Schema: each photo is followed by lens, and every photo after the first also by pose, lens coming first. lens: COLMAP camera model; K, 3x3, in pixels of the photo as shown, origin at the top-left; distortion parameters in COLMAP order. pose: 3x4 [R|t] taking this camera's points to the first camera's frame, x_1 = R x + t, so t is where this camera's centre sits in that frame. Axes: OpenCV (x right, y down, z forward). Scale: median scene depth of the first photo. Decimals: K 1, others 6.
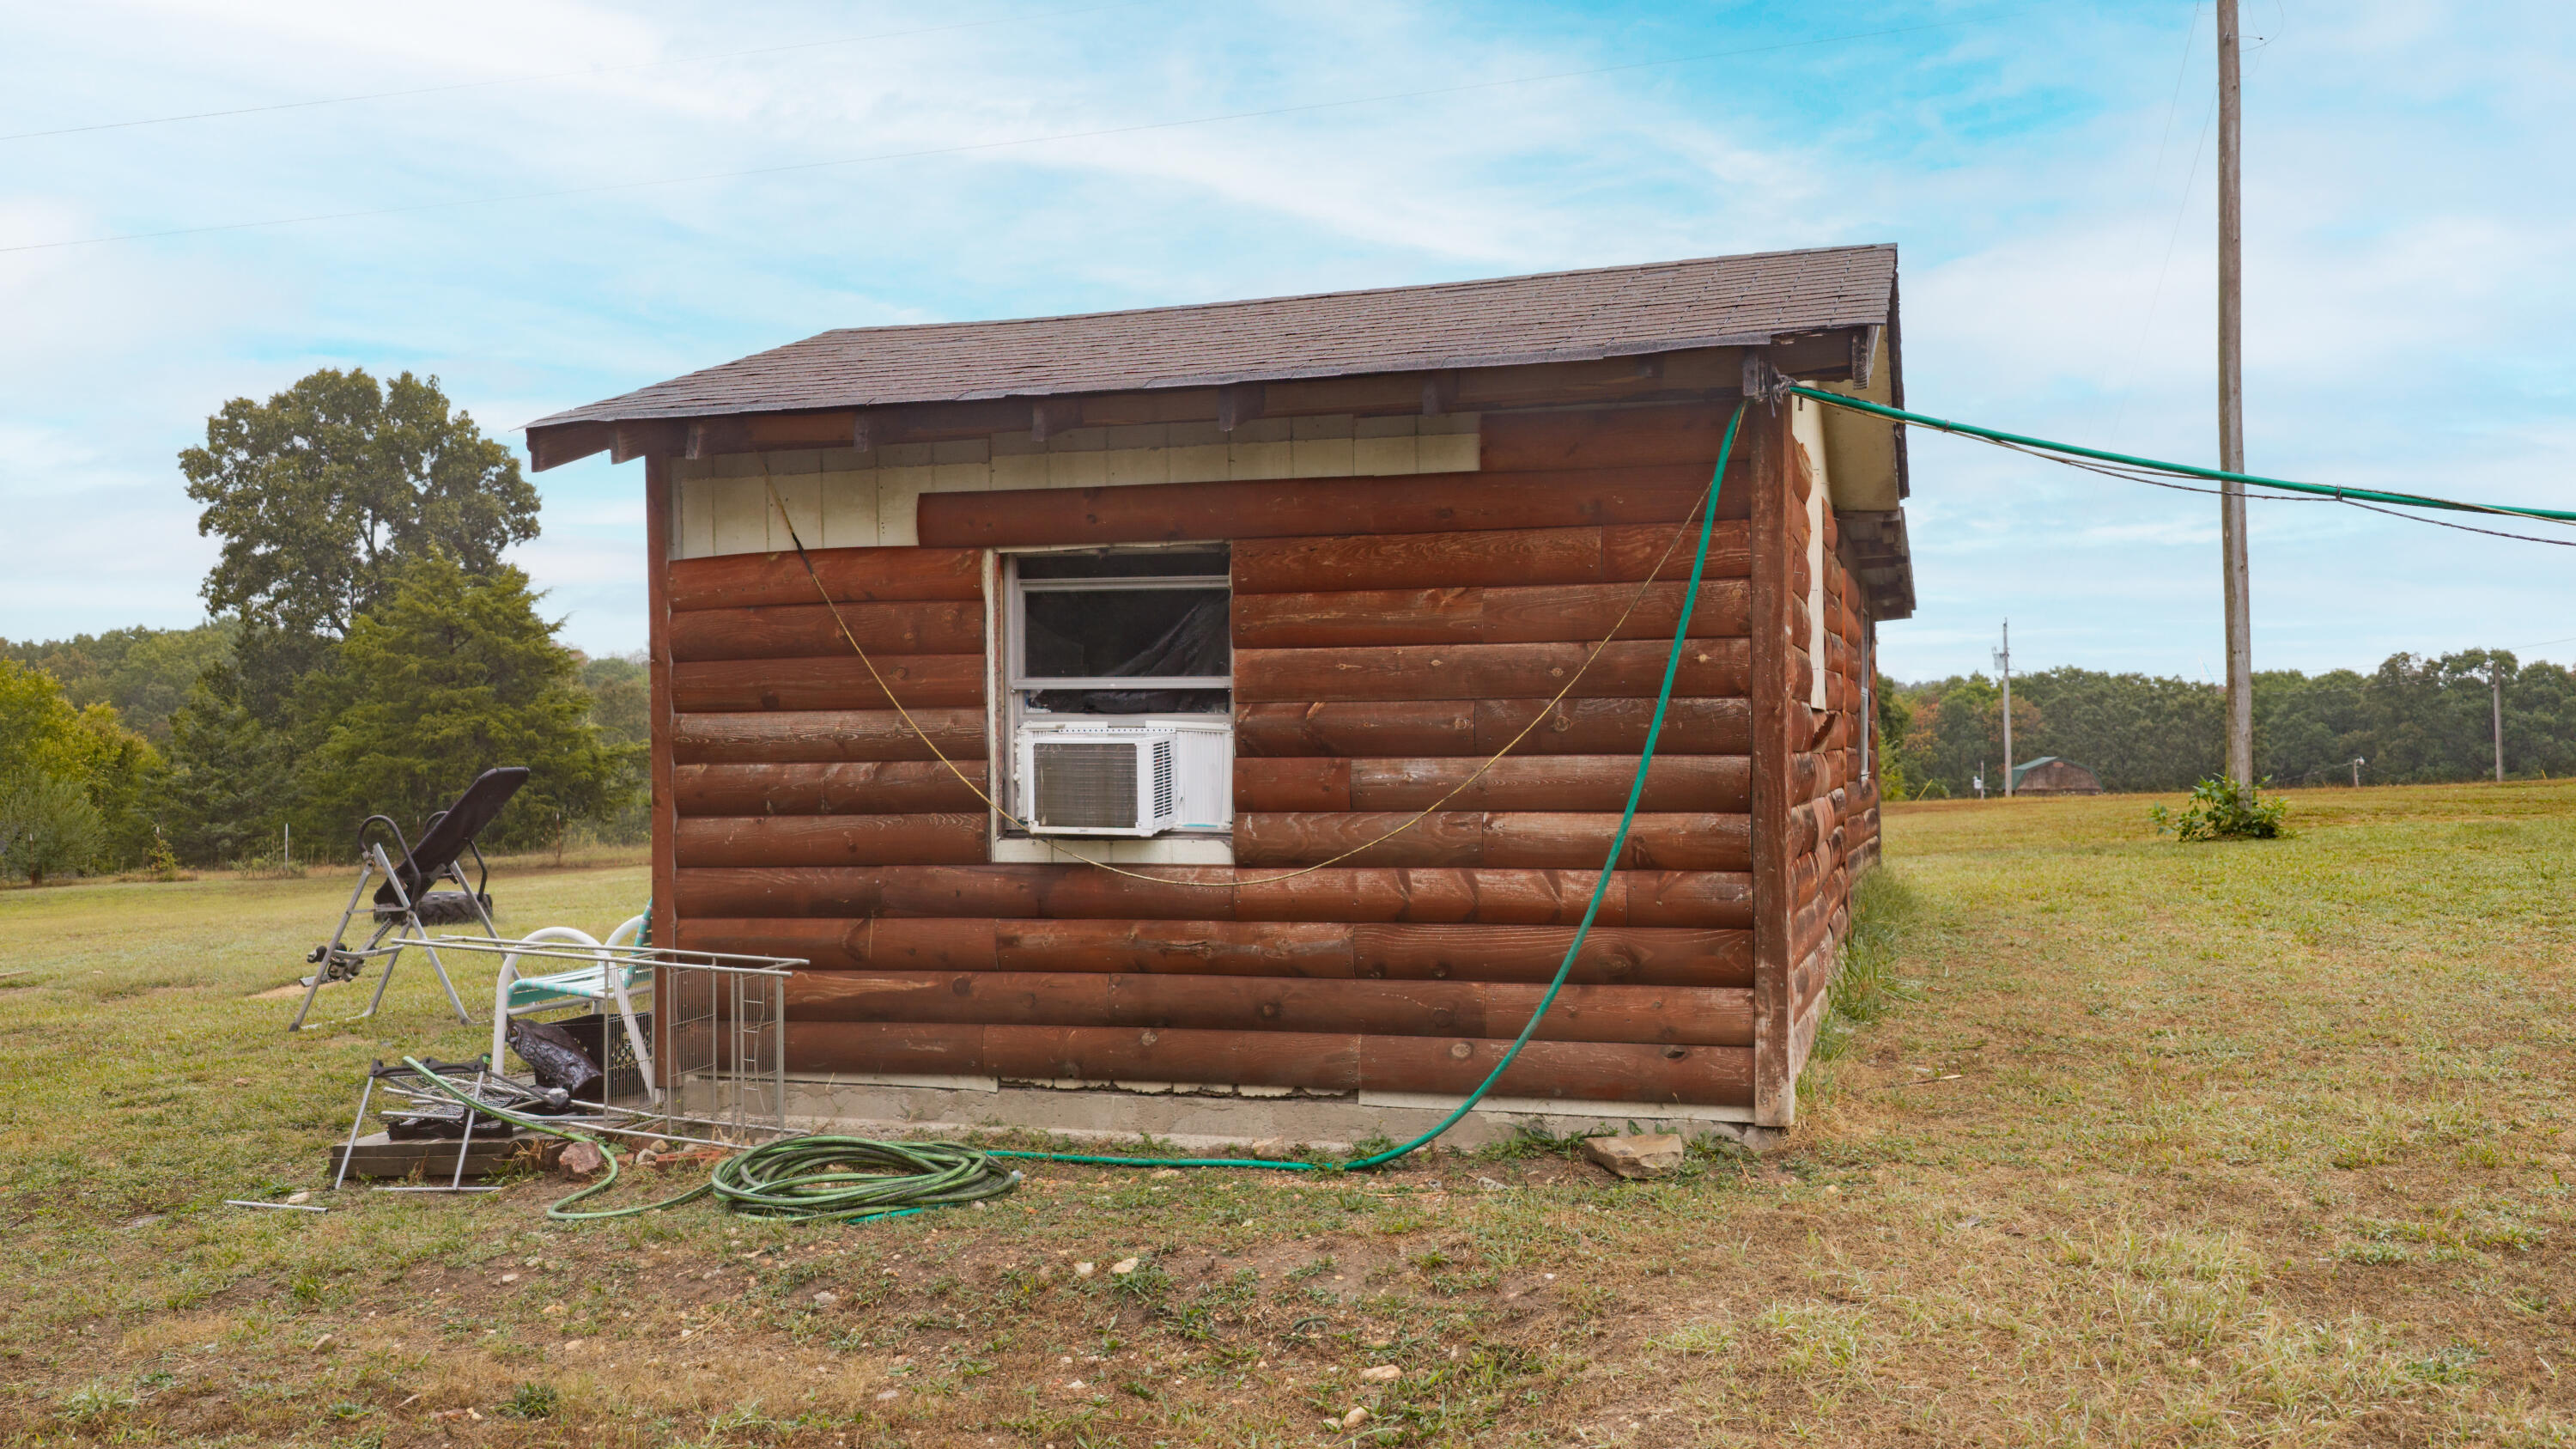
lens RADIAL K [[2127.5, 0, 1288.0], [0, 2127.5, 724.5], [0, 0, 1]] dist [0.025062, -0.057338]
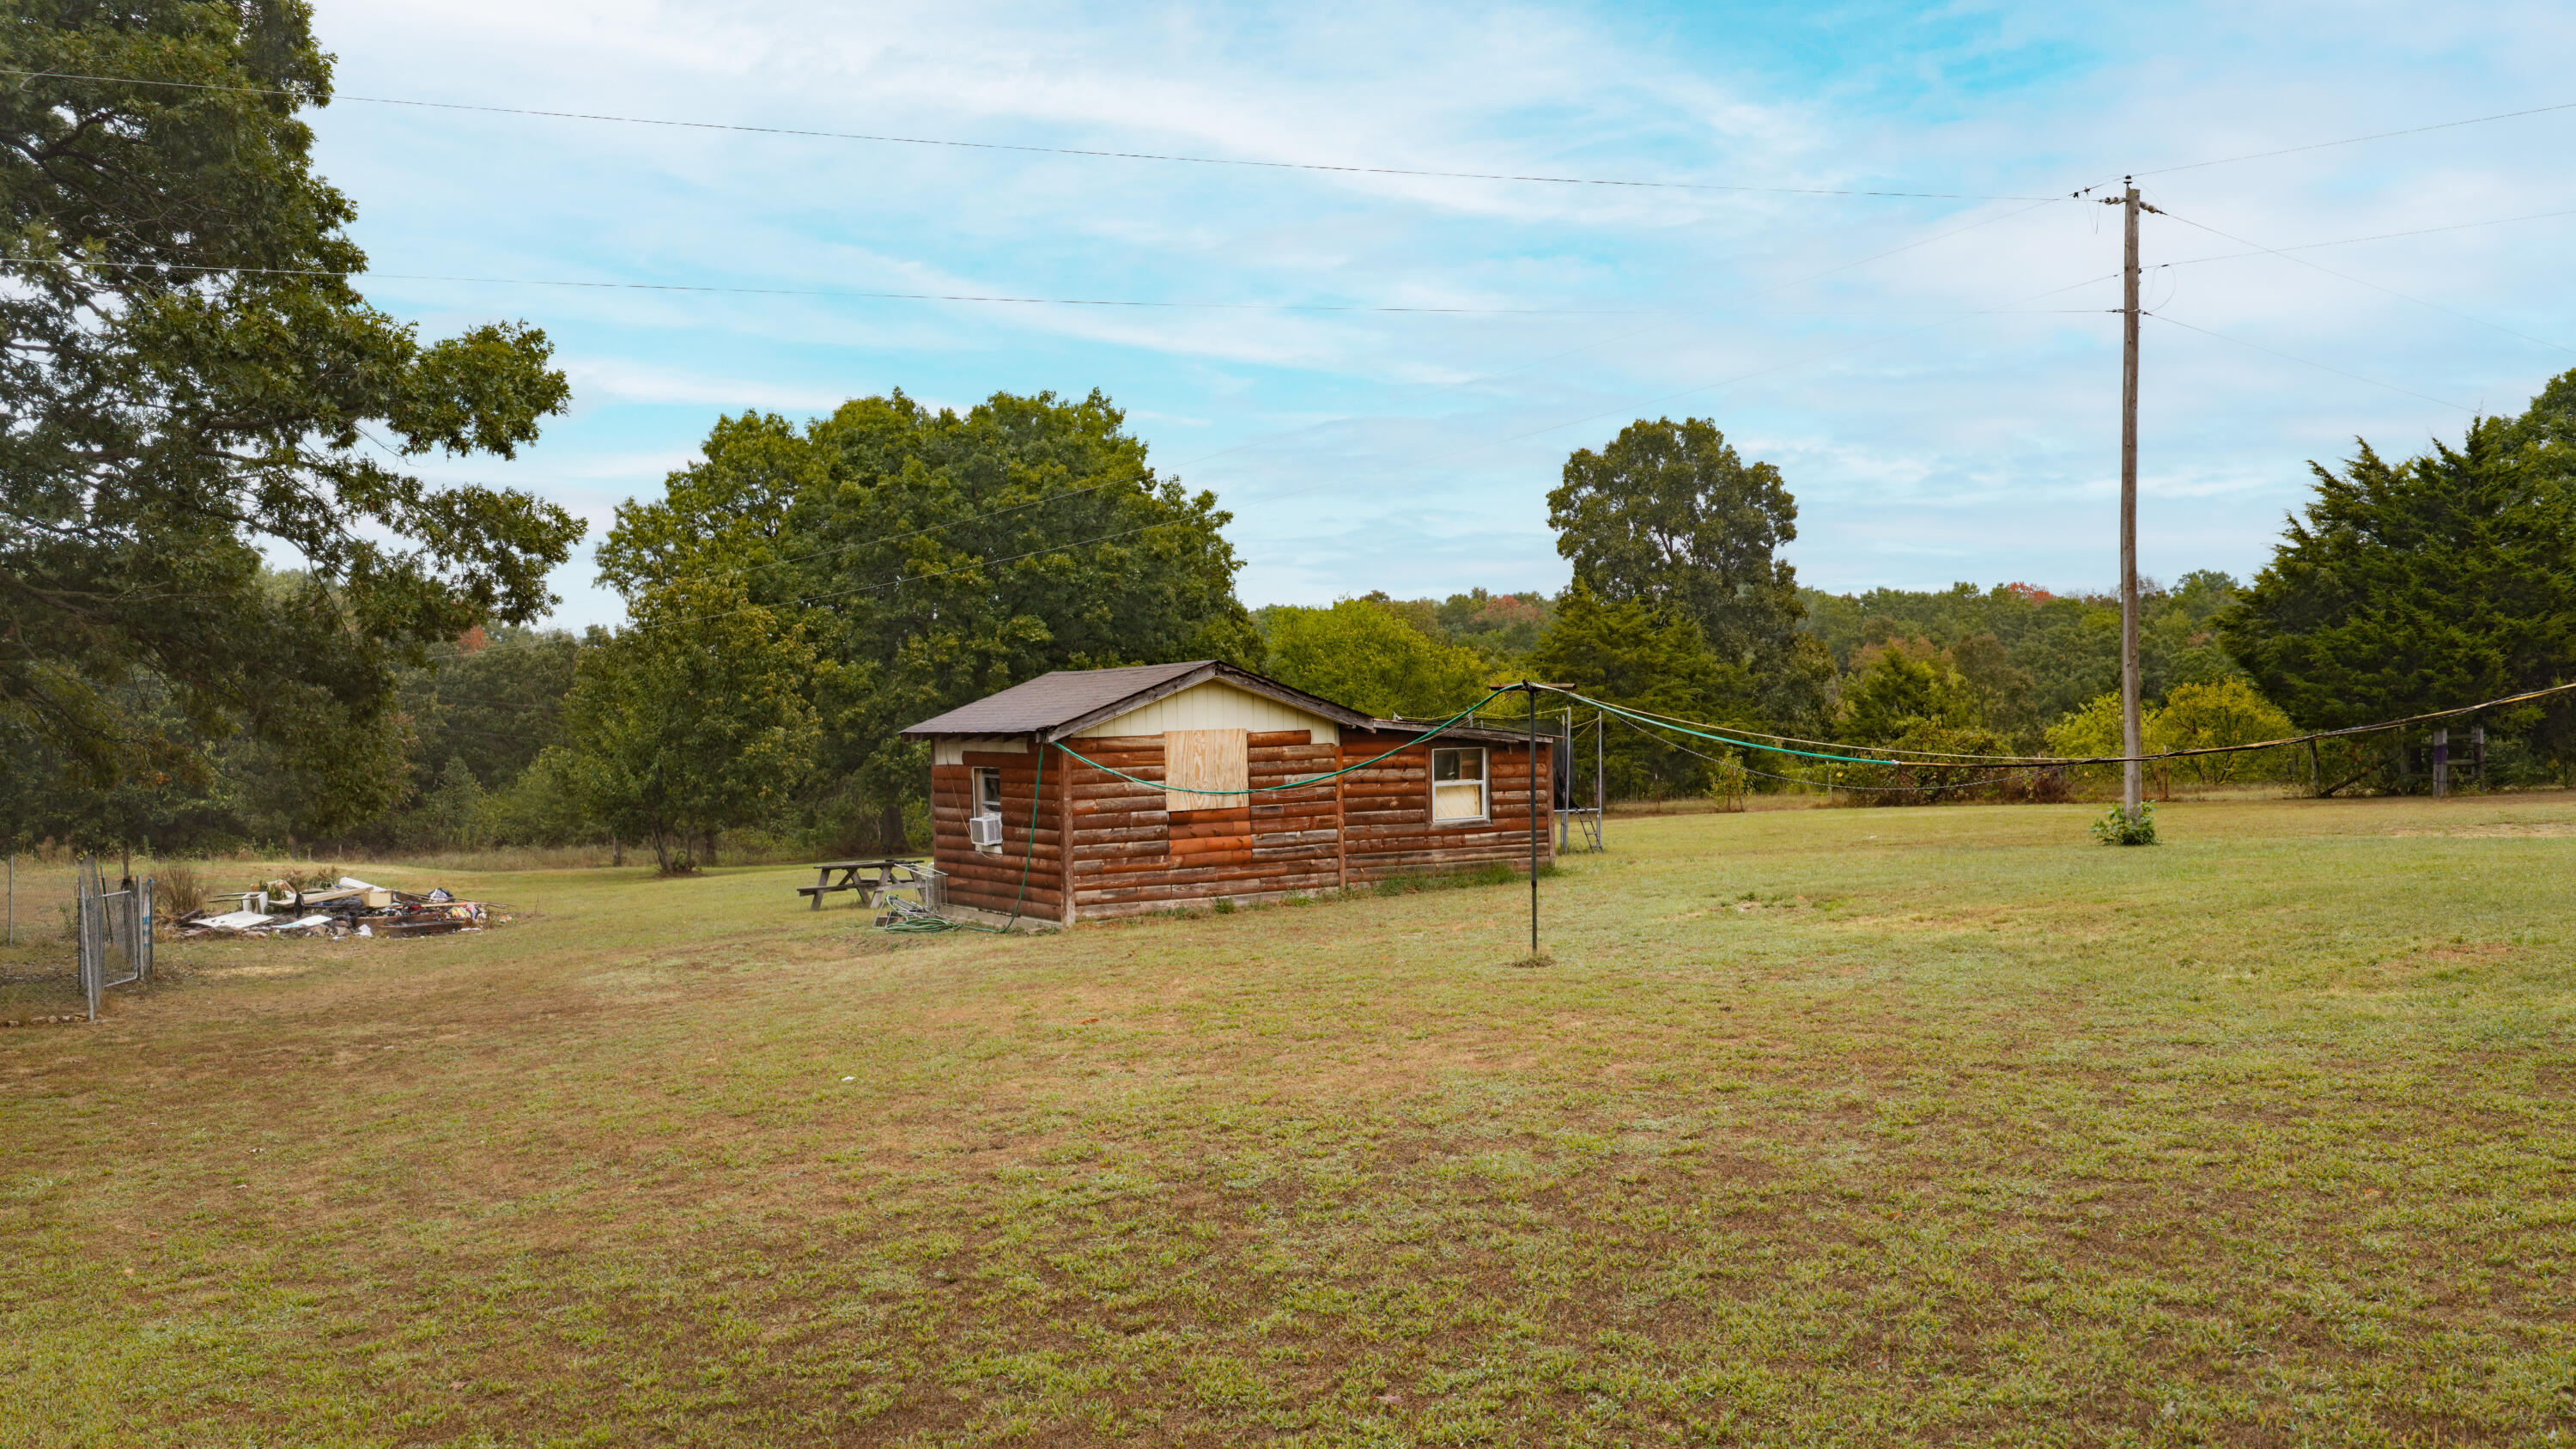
lens RADIAL K [[2127.5, 0, 1288.0], [0, 2127.5, 724.5], [0, 0, 1]] dist [0.025062, -0.057338]
pose [[0.757443, -0.004352, -0.652887, 0.232585], [0.027244, 0.999317, 0.024946, -0.020071], [0.652332, -0.036683, 0.757045, -0.125318]]
